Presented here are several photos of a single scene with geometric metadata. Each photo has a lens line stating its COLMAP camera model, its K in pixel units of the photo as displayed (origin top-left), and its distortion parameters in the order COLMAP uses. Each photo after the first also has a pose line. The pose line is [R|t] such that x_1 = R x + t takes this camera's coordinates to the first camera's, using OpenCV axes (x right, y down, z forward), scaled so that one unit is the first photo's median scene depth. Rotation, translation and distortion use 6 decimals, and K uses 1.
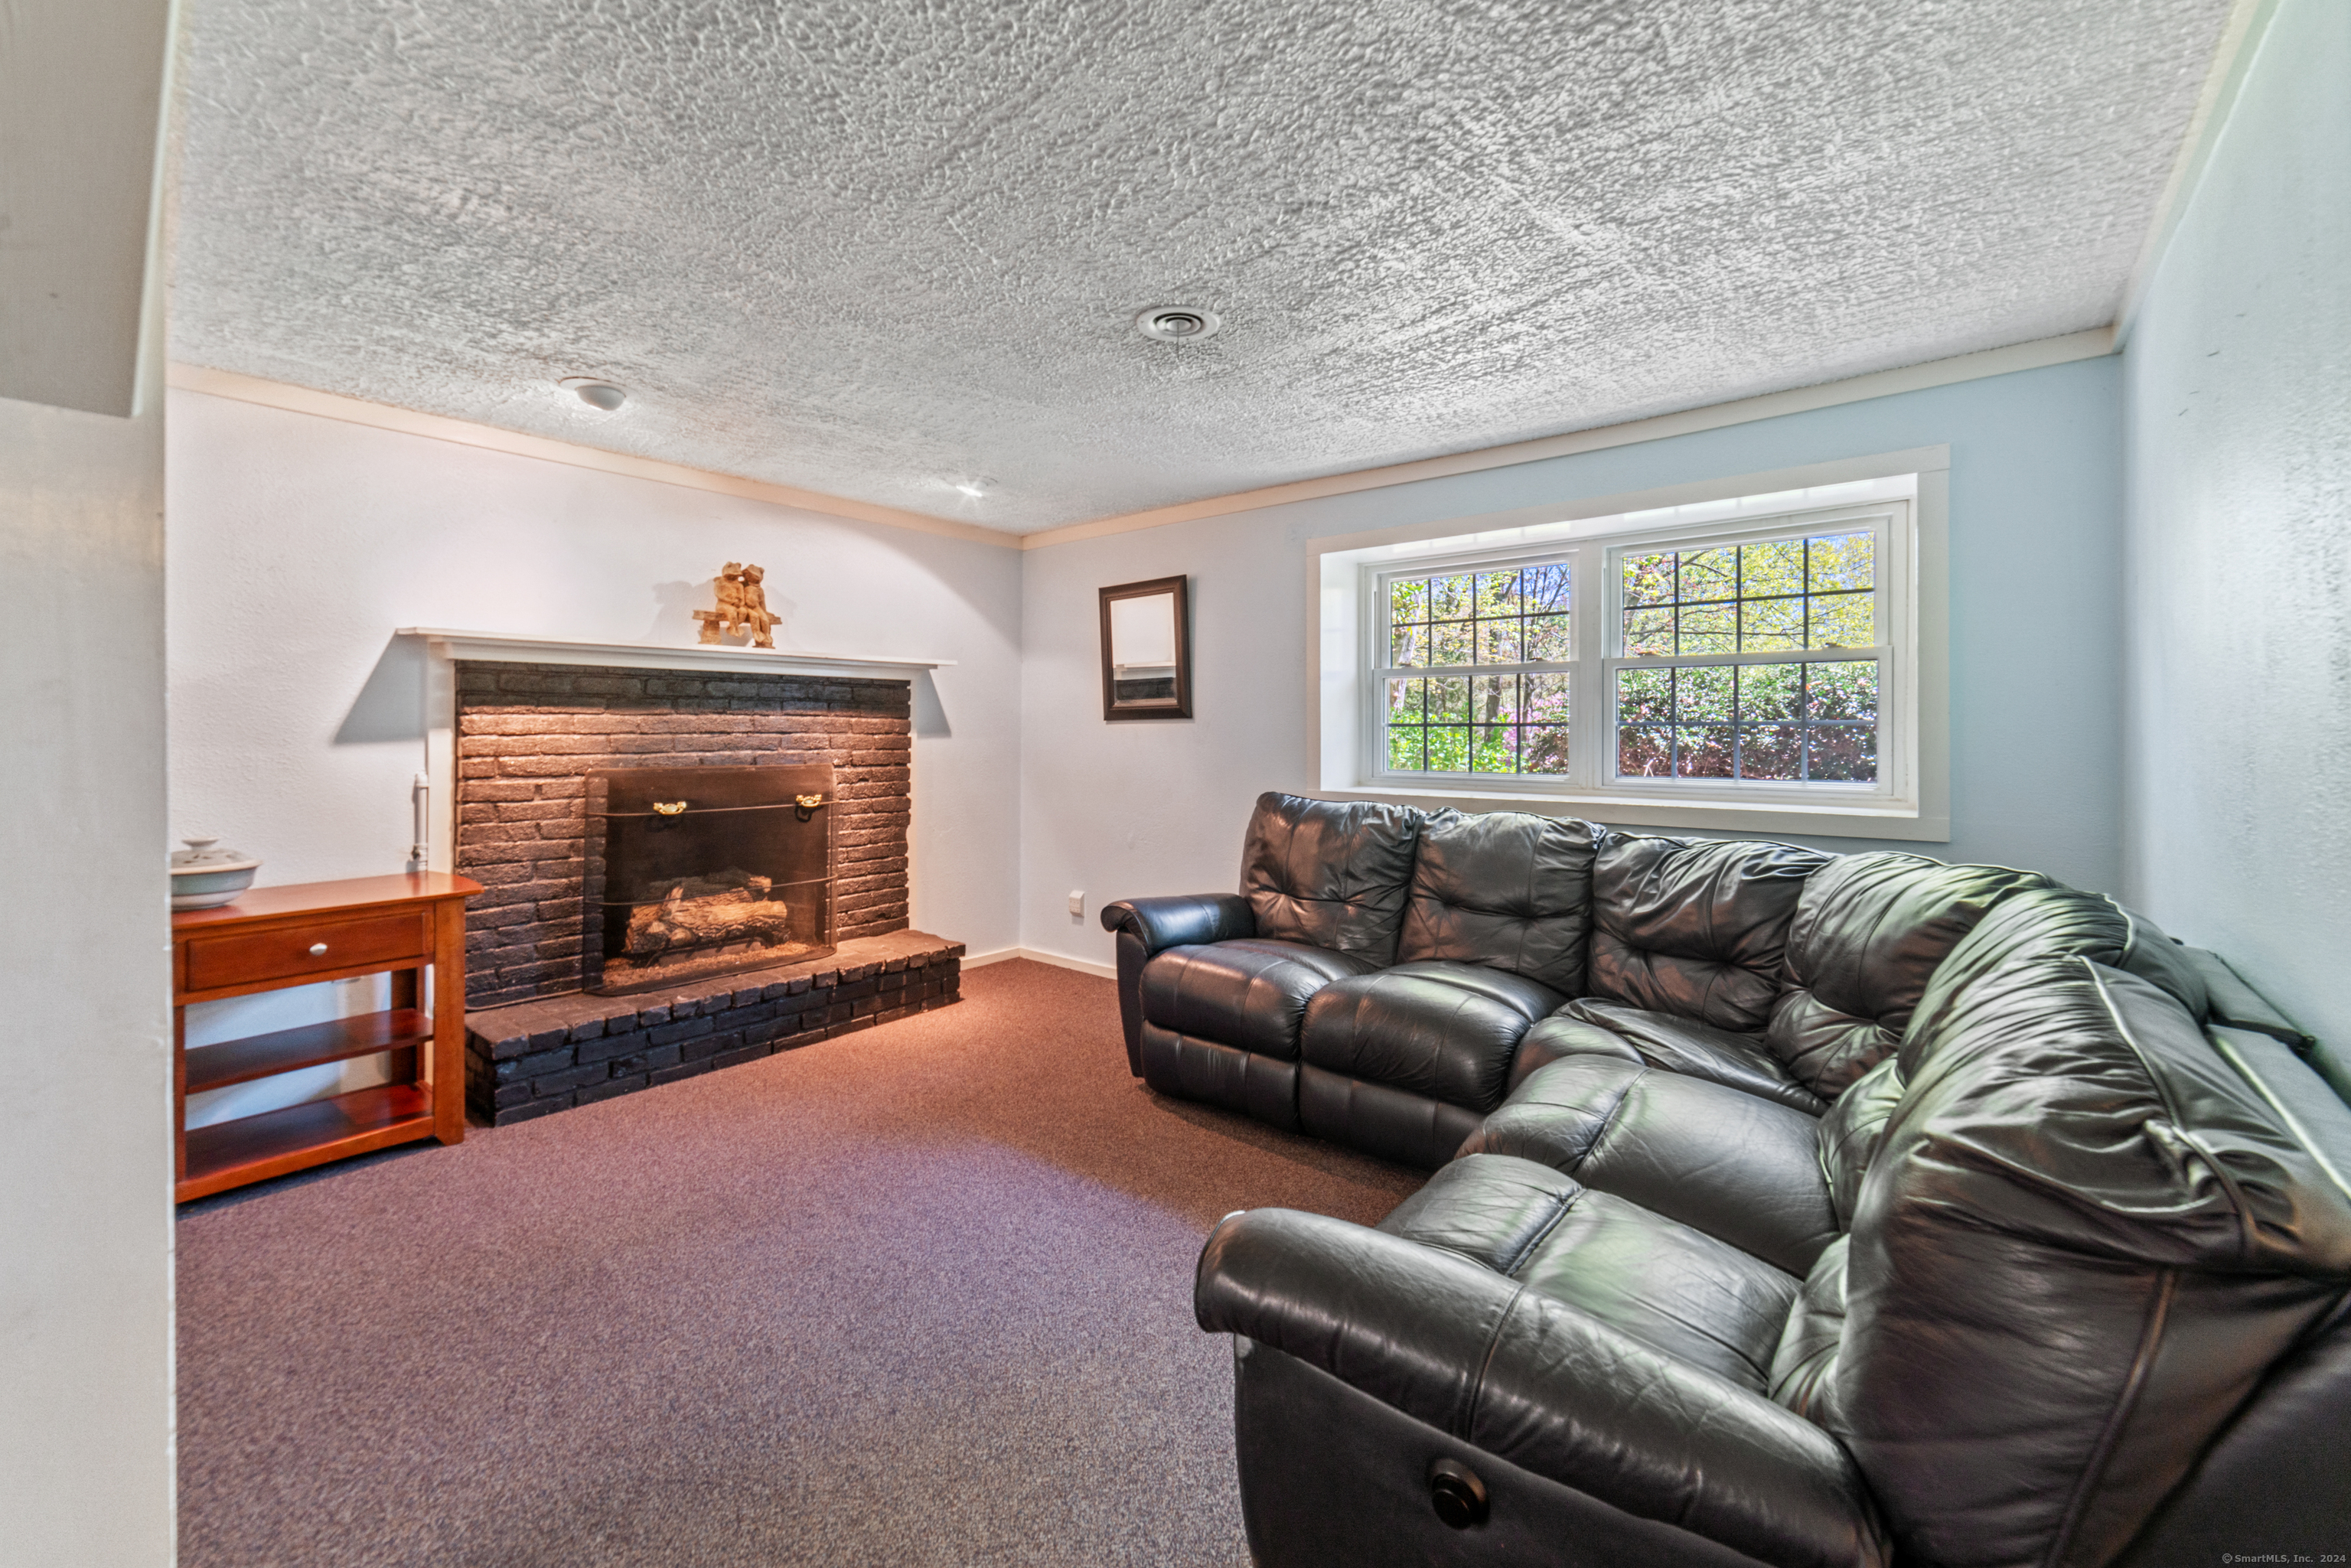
lens RADIAL K [[932.4, 0, 1171.3], [0, 932.4, 730.6], [0, 0, 1]] dist [0.000117, 0.000243]
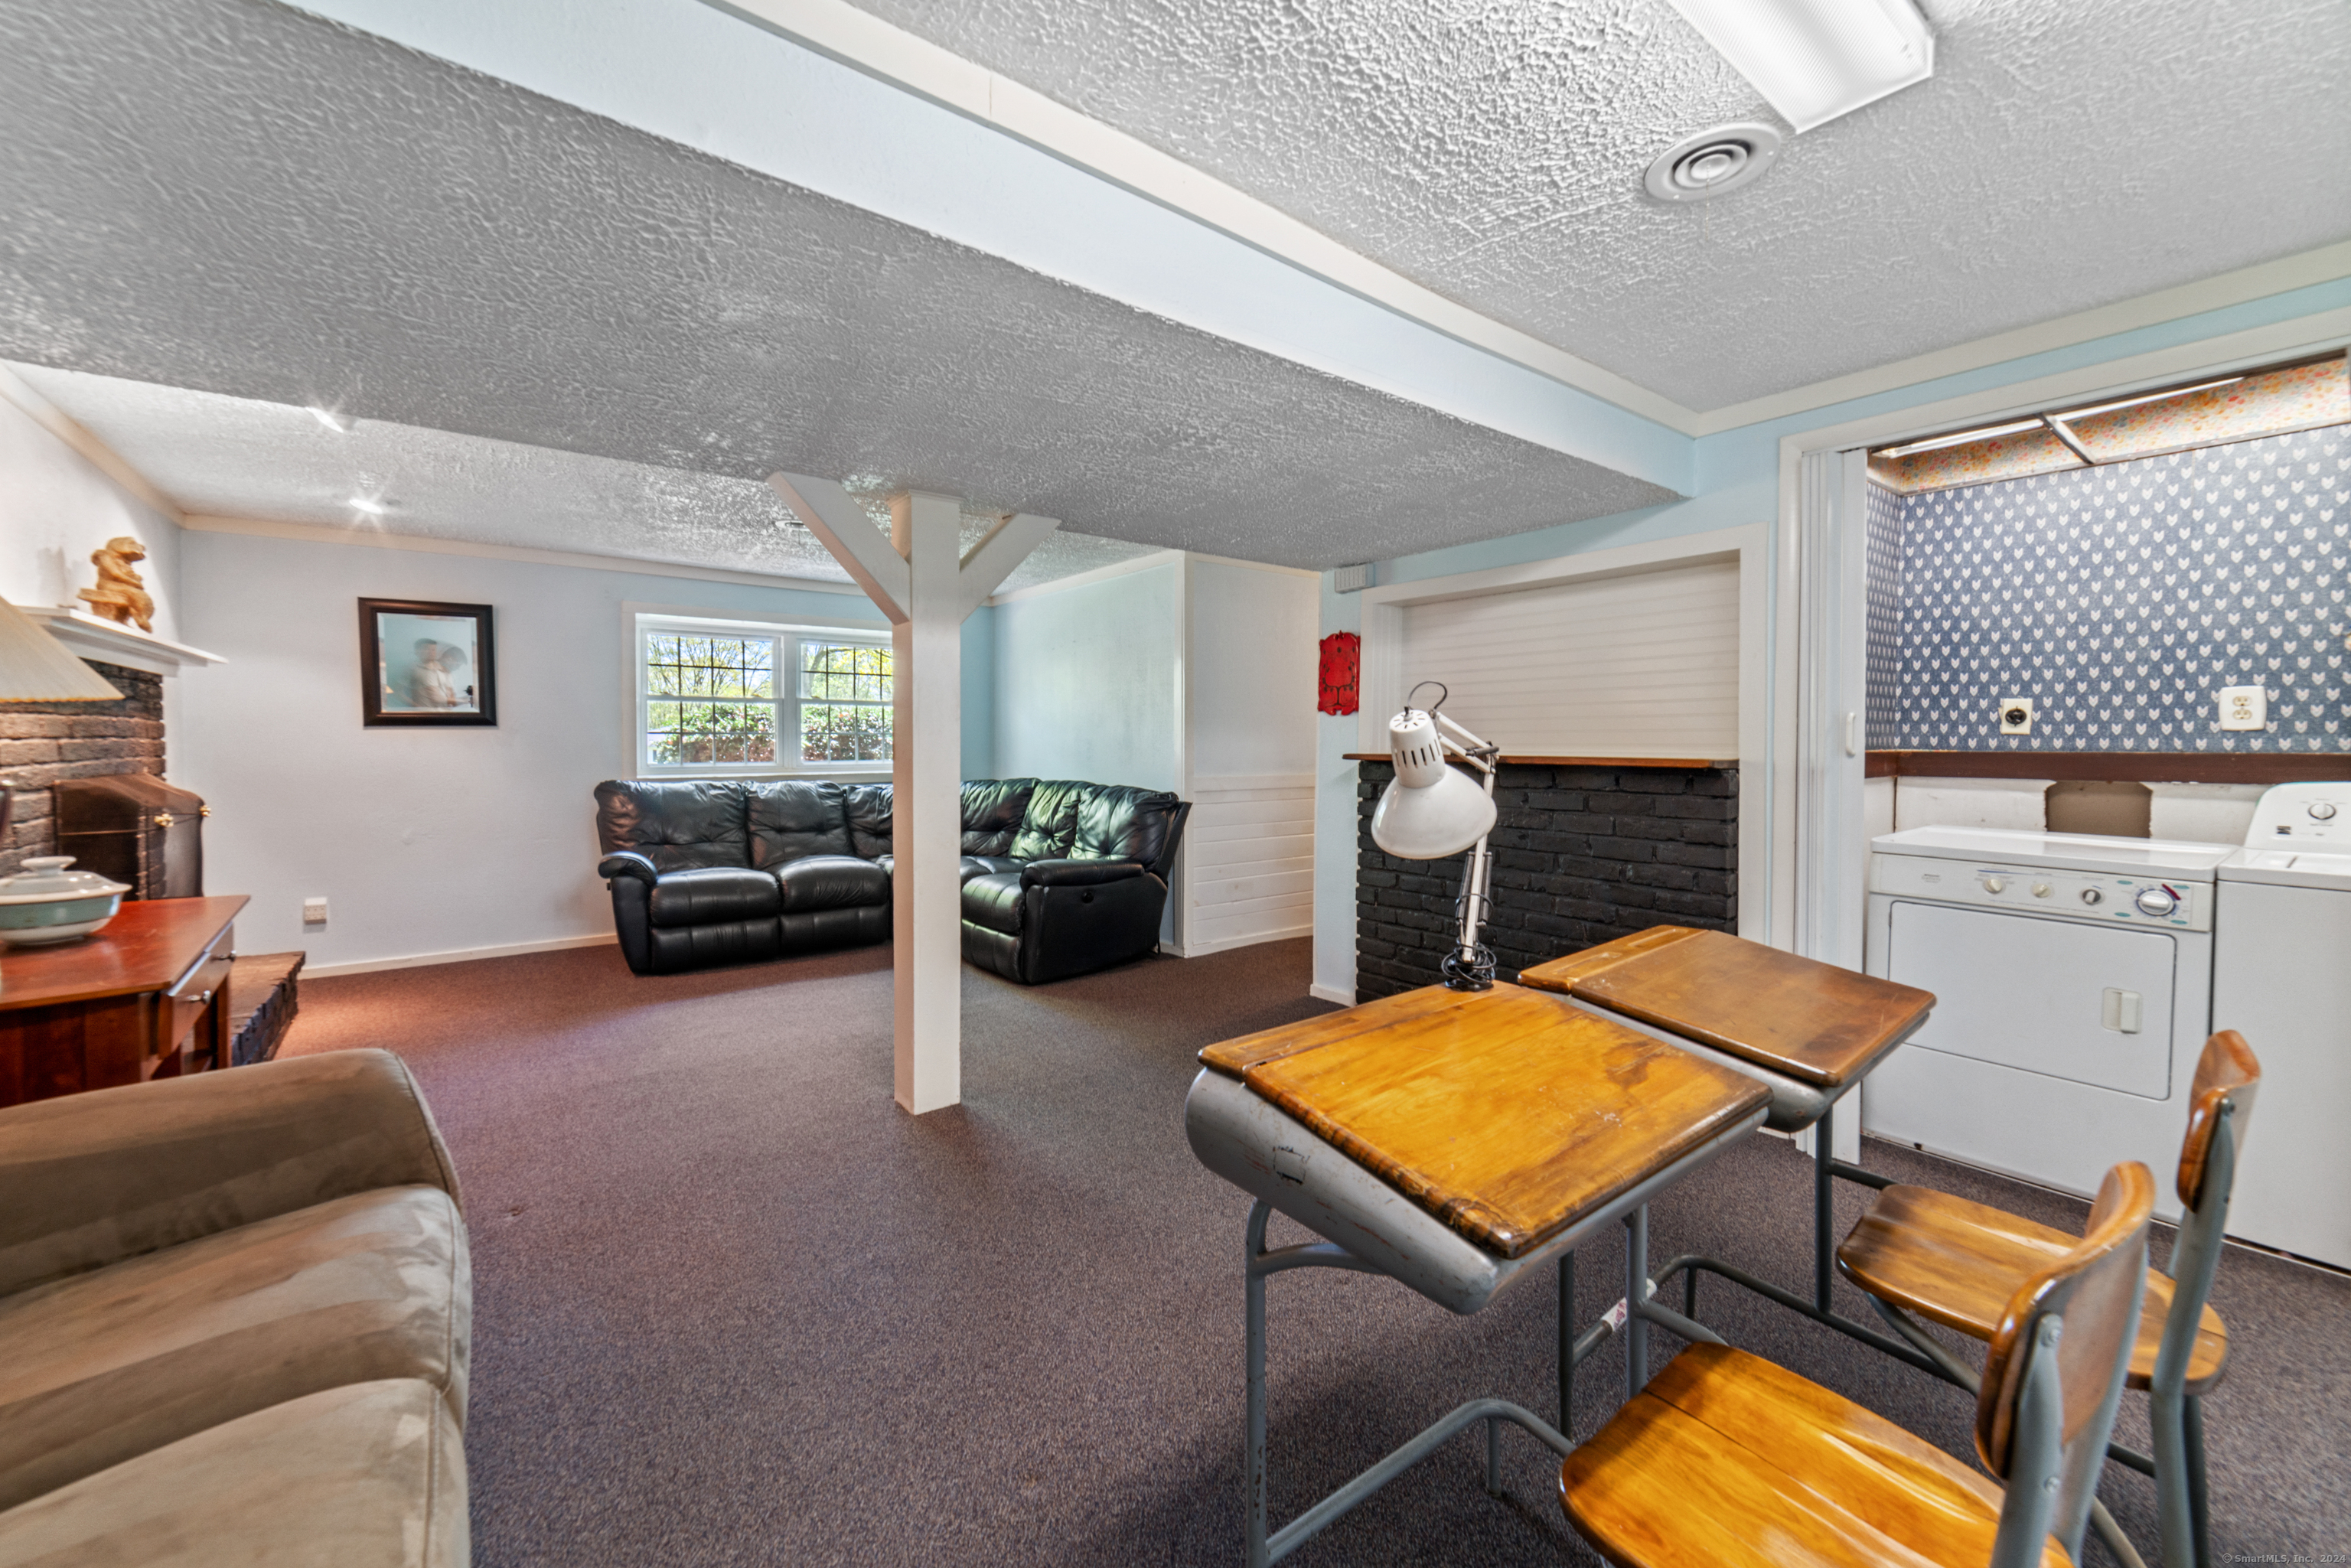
lens RADIAL K [[926.0, 0, 1168.6], [0, 926.0, 774.0], [0, 0, 1]] dist [0.001266, 0.000346]
pose [[0.233647, -0.037295, 0.971606, -1.164225], [0.001559, 0.999277, 0.037983, 0.005168], [-0.972320, -0.007360, 0.233536, -0.144620]]
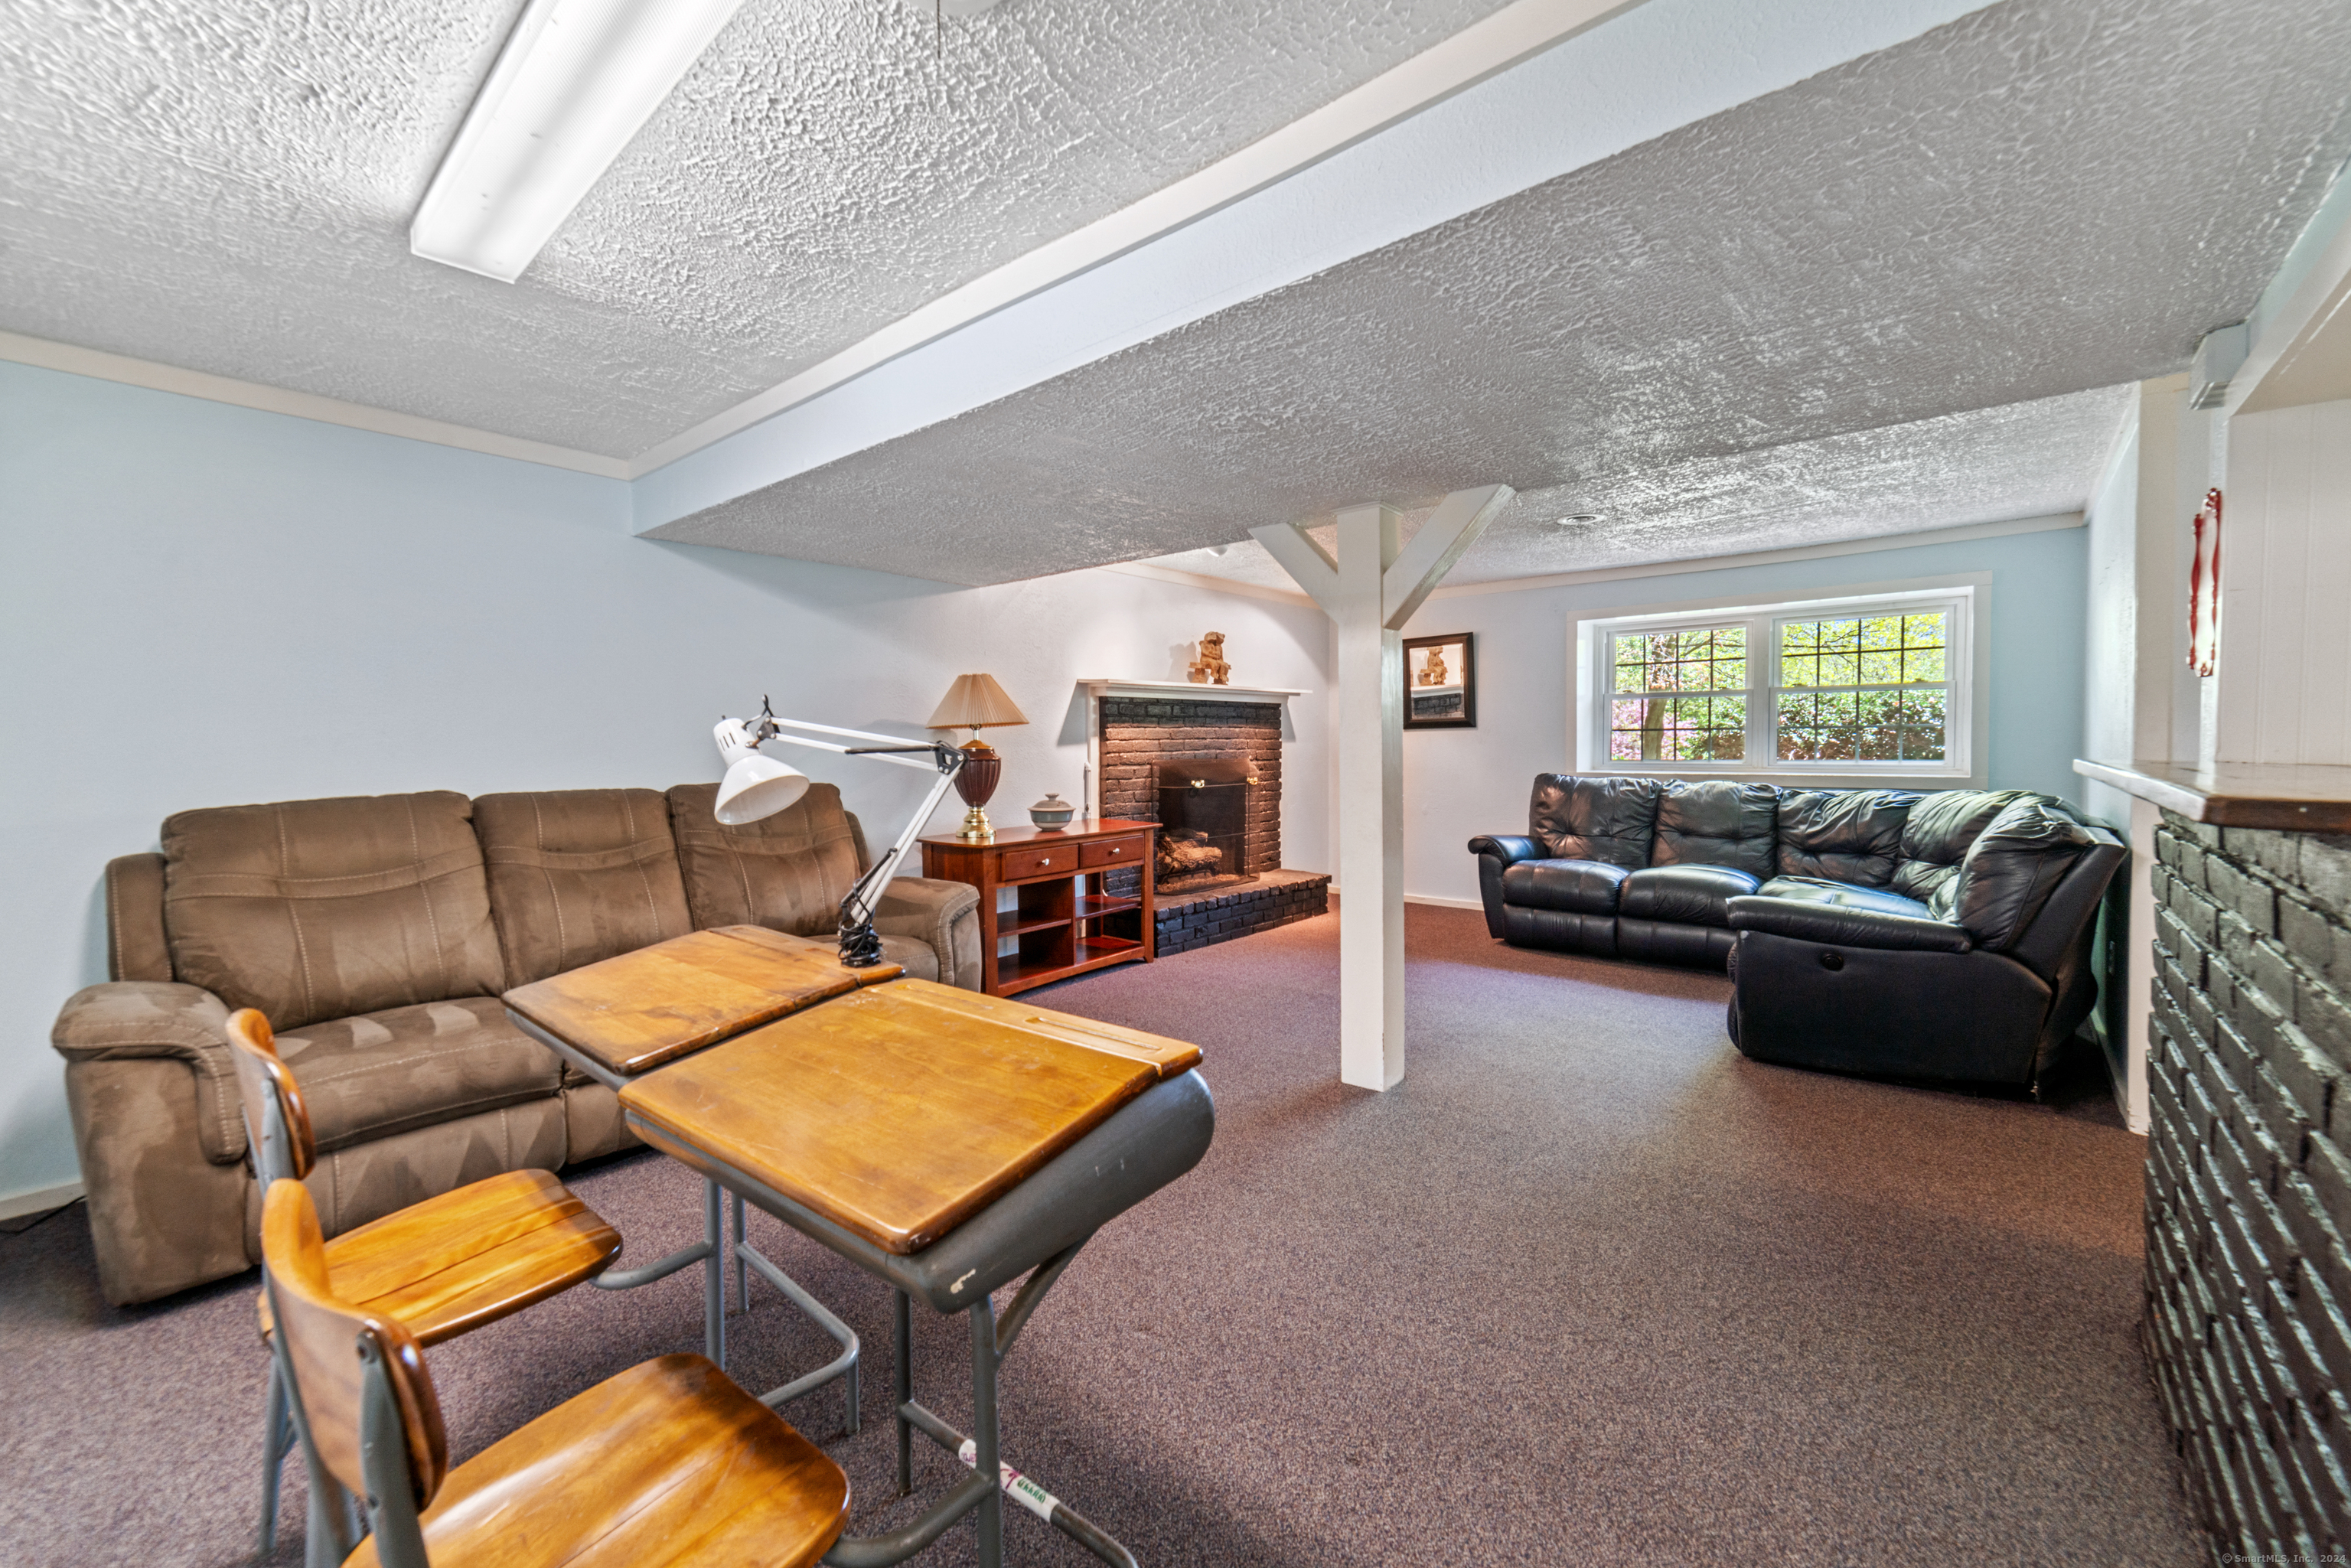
lens RADIAL K [[926.0, 0, 1168.6], [0, 926.0, 774.0], [0, 0, 1]] dist [0.001266, 0.000346]
pose [[0.999649, -0.008616, -0.025038, -0.547680], [0.009467, 0.999374, 0.034093, 0.008547], [0.024729, -0.034318, 0.999105, -0.645549]]
